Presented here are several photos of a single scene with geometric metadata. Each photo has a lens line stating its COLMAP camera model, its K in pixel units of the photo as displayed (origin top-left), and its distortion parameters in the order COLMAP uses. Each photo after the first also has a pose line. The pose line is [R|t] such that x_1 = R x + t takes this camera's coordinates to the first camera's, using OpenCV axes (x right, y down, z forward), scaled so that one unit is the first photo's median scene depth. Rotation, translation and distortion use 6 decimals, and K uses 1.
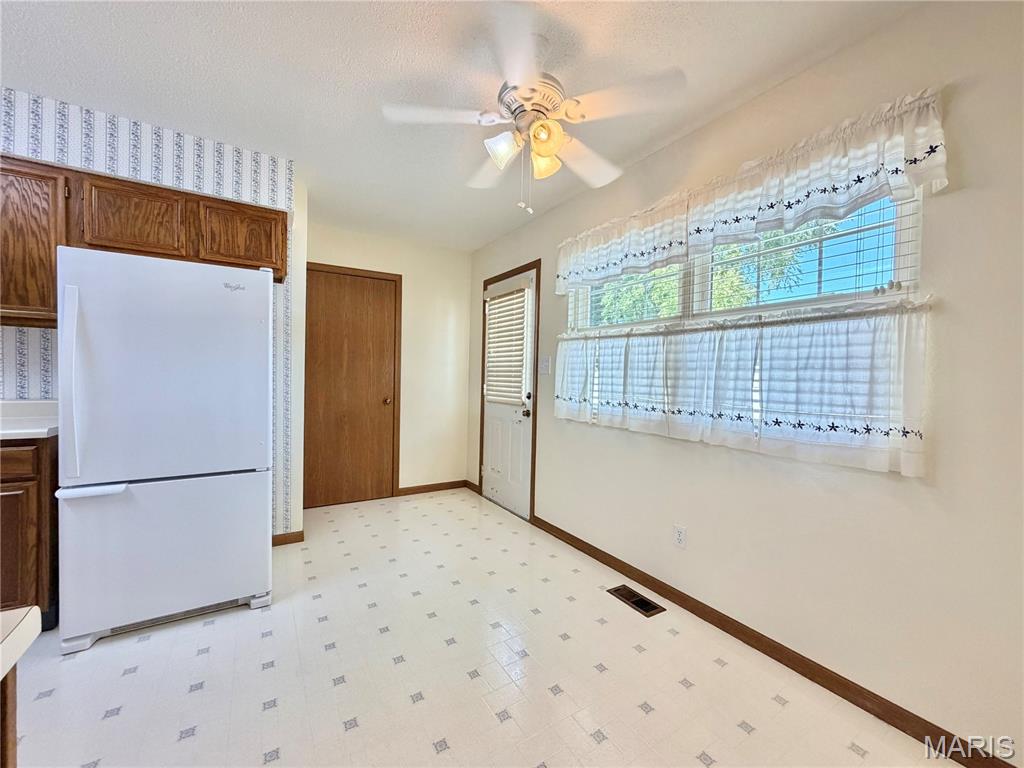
lens RADIAL K [[408.4, 0, 508.7], [0, 408.4, 383.8], [0, 0, 1]] dist [-0.001094, 0.000138]
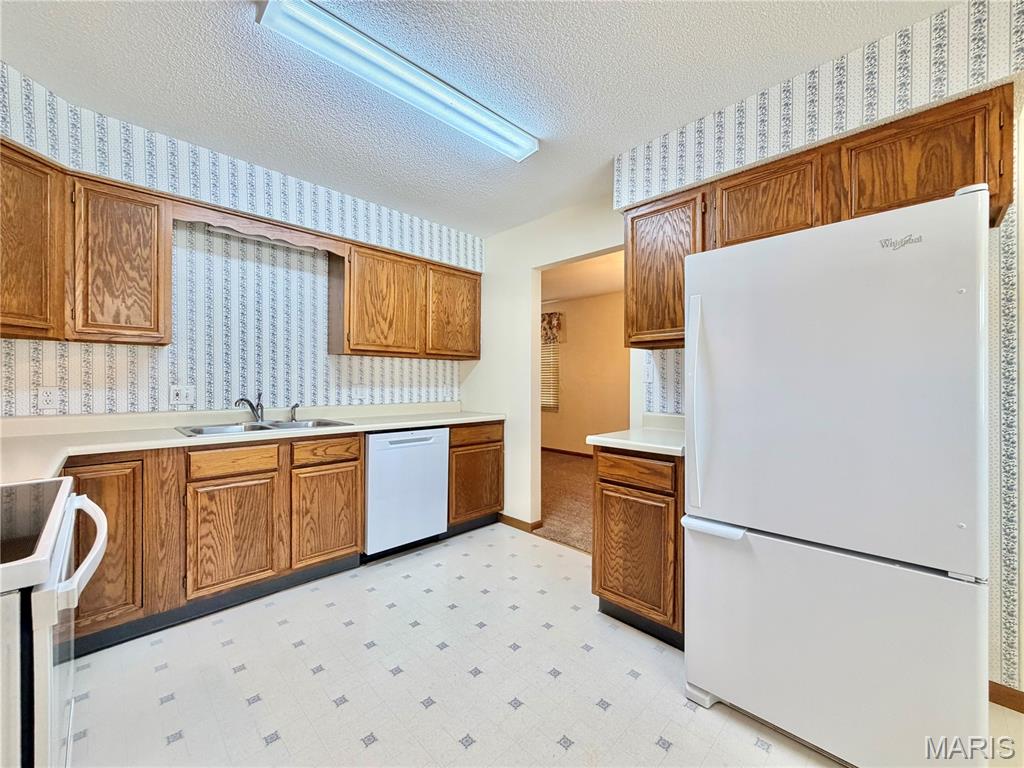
lens RADIAL K [[408.4, 0, 508.7], [0, 408.4, 383.8], [0, 0, 1]] dist [-0.001094, 0.000138]
pose [[0.225790, -0.015041, -0.974060, -0.226004], [-0.015039, 0.999708, -0.018923, -0.016189], [0.974060, 0.018921, 0.225498, 0.316598]]
